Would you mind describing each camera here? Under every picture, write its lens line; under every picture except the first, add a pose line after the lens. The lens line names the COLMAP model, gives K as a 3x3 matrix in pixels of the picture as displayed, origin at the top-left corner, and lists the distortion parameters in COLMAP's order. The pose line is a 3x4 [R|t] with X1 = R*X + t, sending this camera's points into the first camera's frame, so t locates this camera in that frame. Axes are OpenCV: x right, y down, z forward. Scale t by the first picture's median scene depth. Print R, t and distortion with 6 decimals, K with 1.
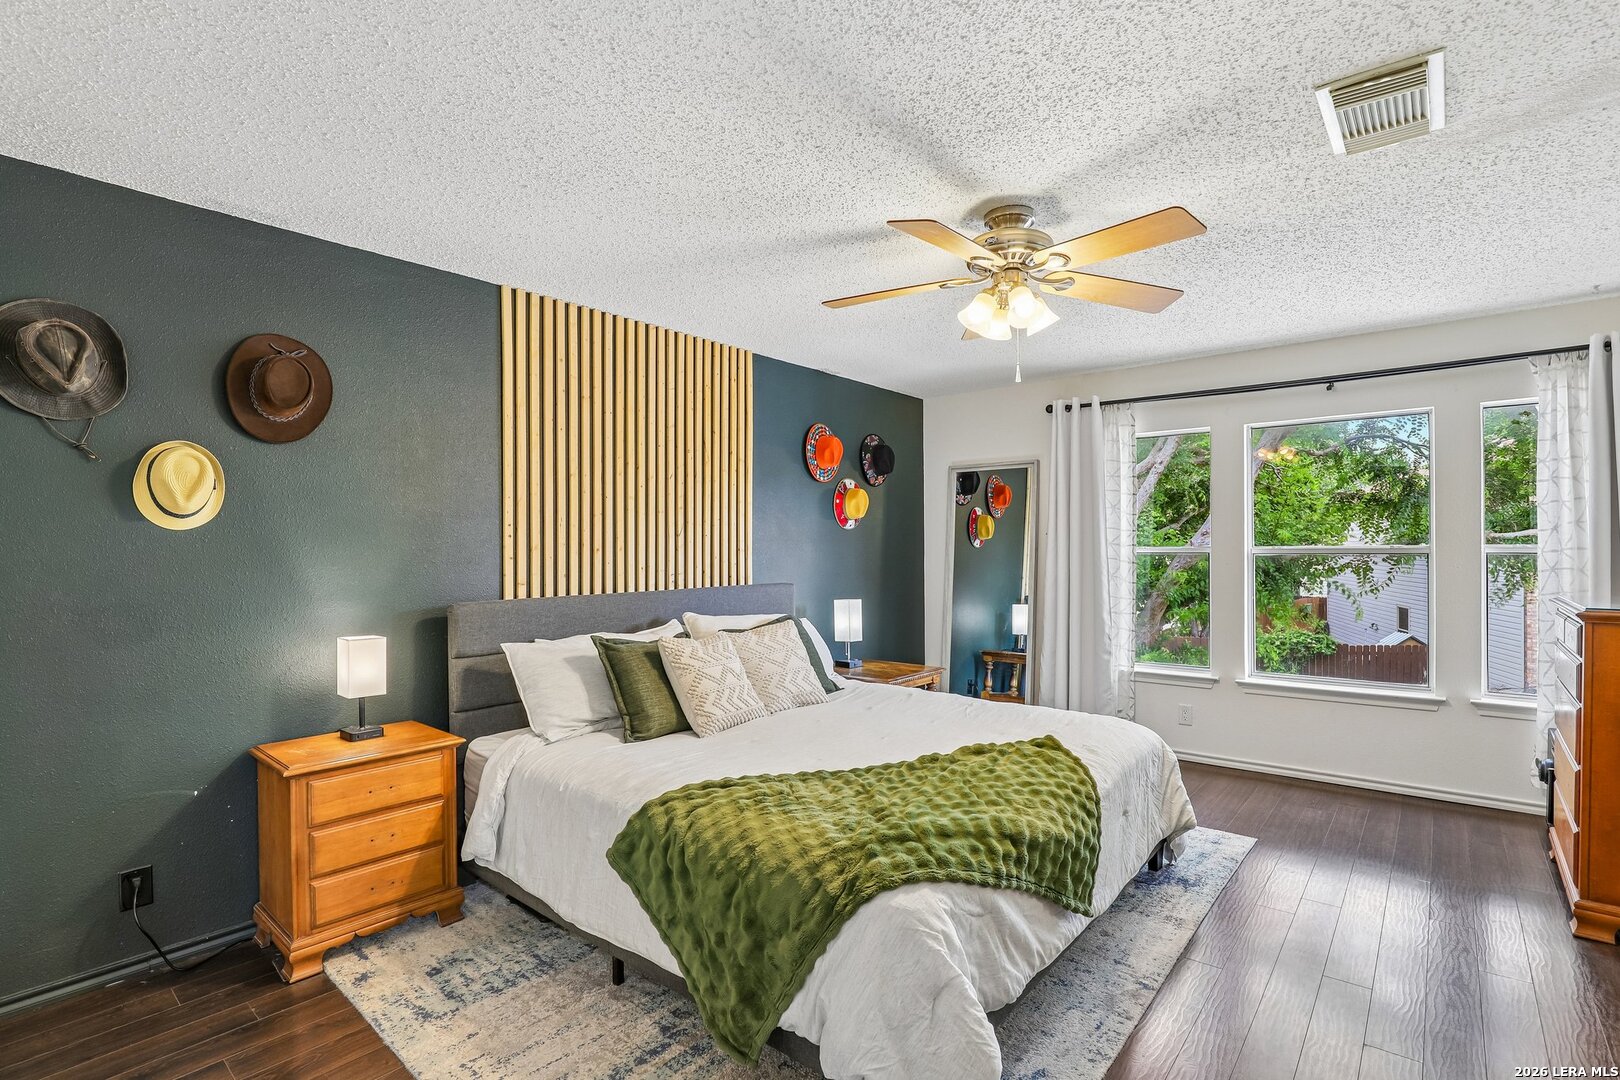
lens RADIAL K [[761.9, 0, 831.3], [0, 761.9, 544.0], [0, 0, 1]] dist [-0.029017, 0.006476]
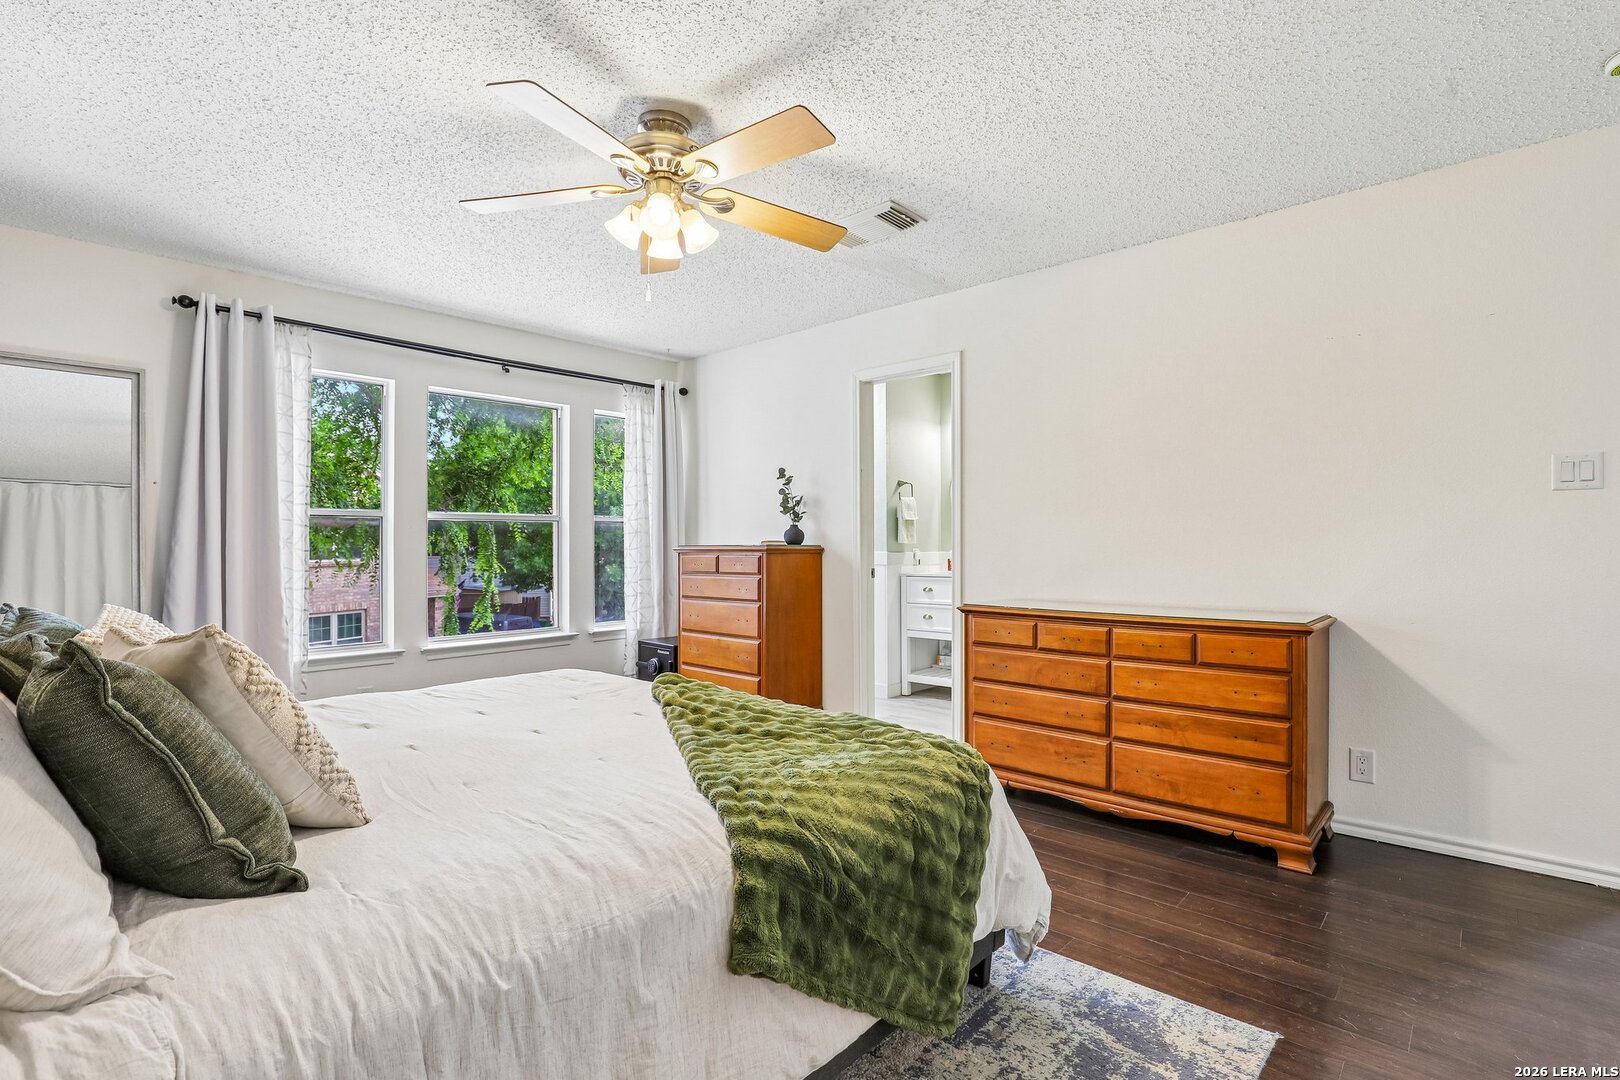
lens RADIAL K [[753.8, 0, 817.8], [0, 753.8, 544.7], [0, 0, 1]] dist [-0.030766, 0.000437]
pose [[0.059523, 0.005305, 0.998213, -0.545225], [0.001687, 0.999984, -0.005415, 0.075148], [-0.998226, 0.002006, 0.059513, 0.609894]]
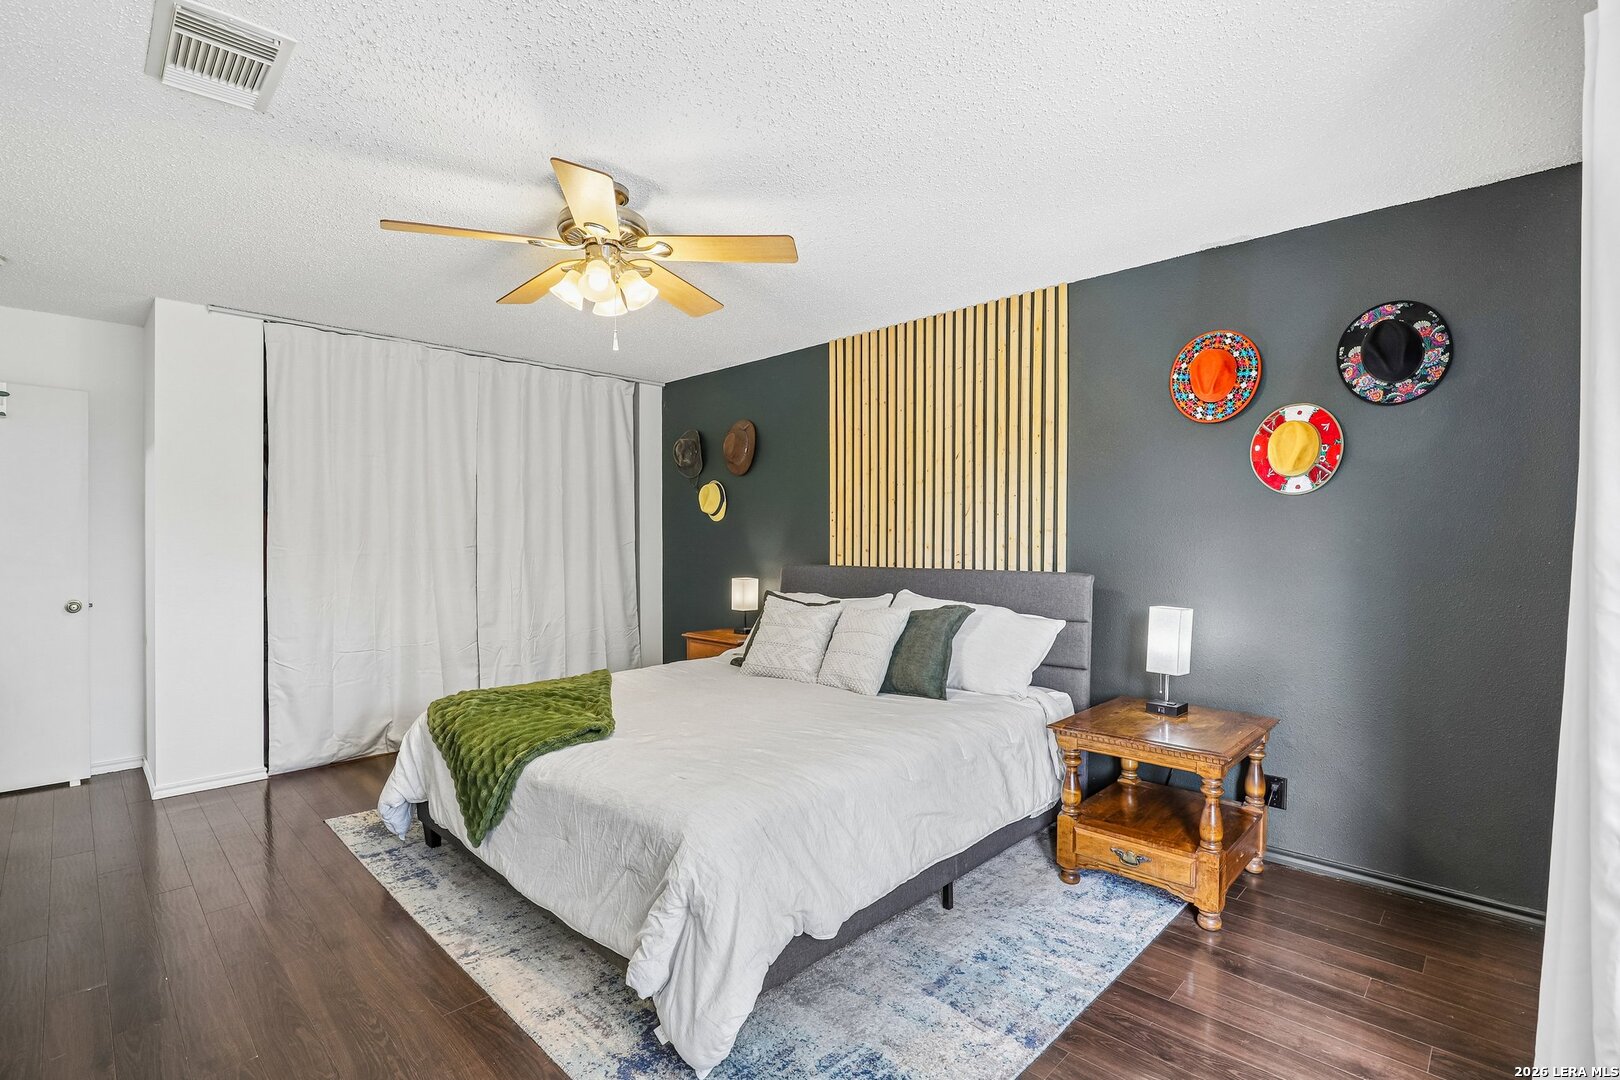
lens RADIAL K [[754.1, 0, 809.1], [0, 754.1, 543.1], [0, 0, 1]] dist [-0.042891, 0.000188]
pose [[-0.109317, 0.008881, -0.993967, 0.967361], [-0.000922, 0.999959, 0.009036, 0.019851], [0.994007, 0.001905, -0.109304, 1.112217]]
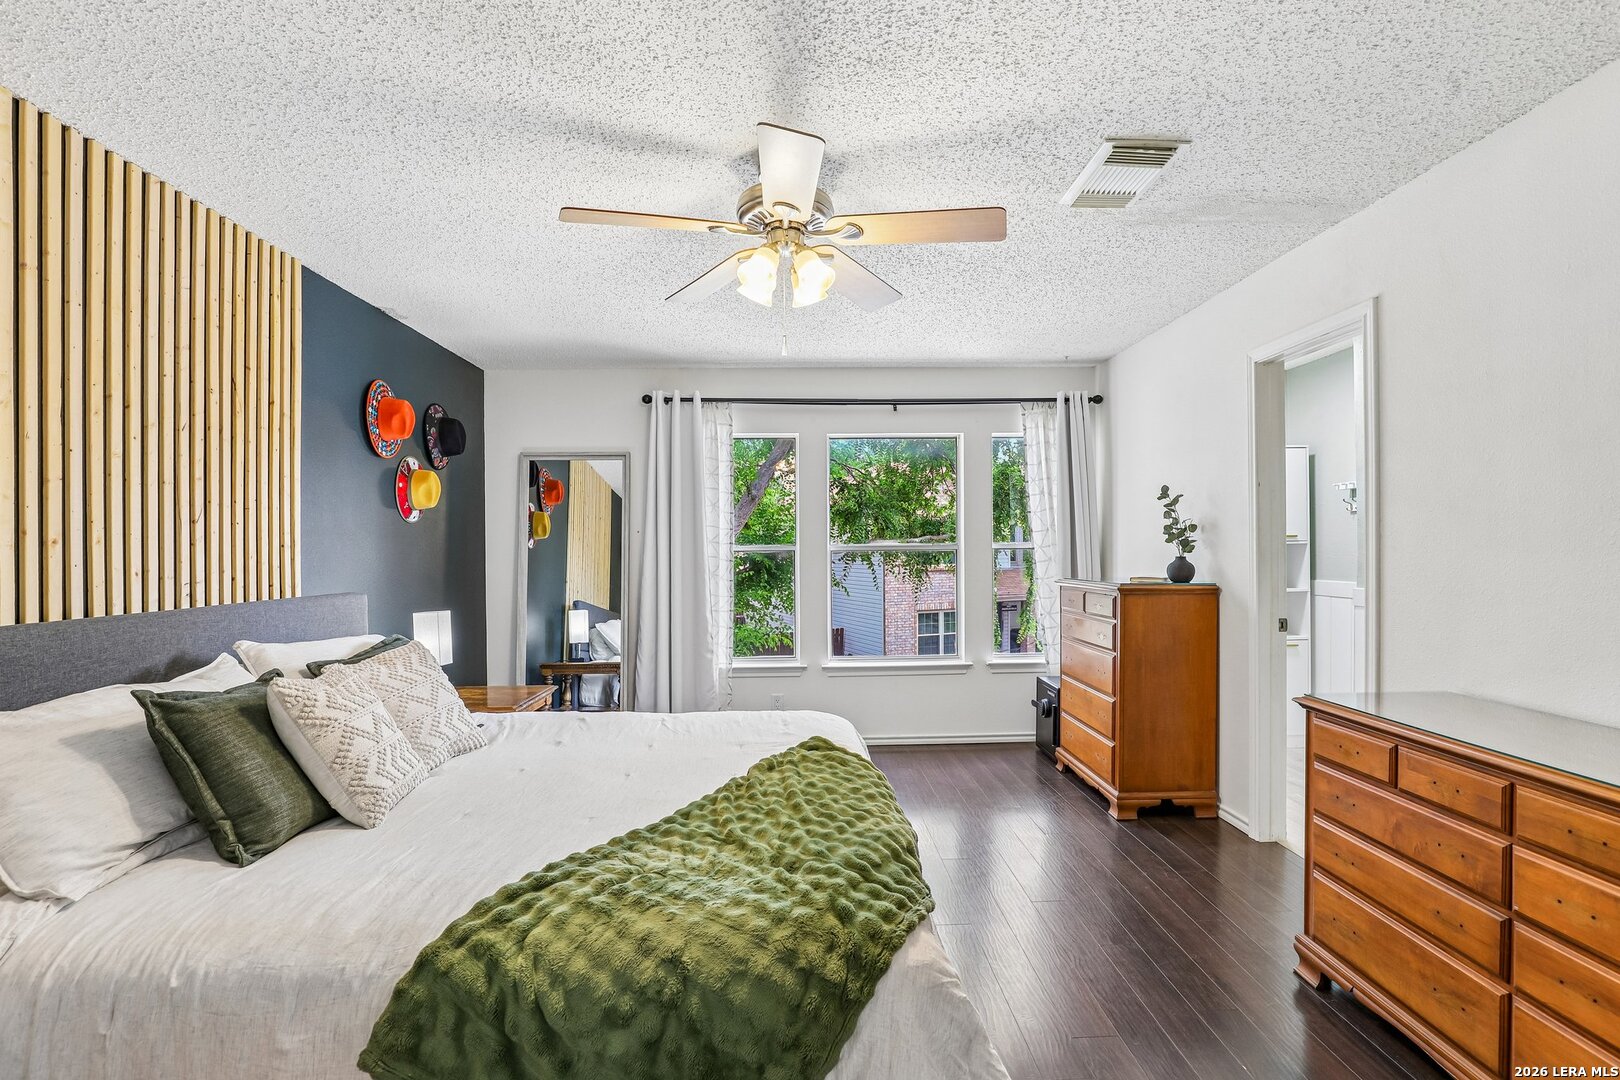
lens RADIAL K [[759.4, 0, 821.3], [0, 759.4, 552.3], [0, 0, 1]] dist [-0.026826, 0.001202]
pose [[0.753847, -0.004170, 0.657036, -0.265138], [0.003834, 0.999991, 0.001947, 0.018056], [-0.657039, 0.001051, 0.753856, 0.235106]]
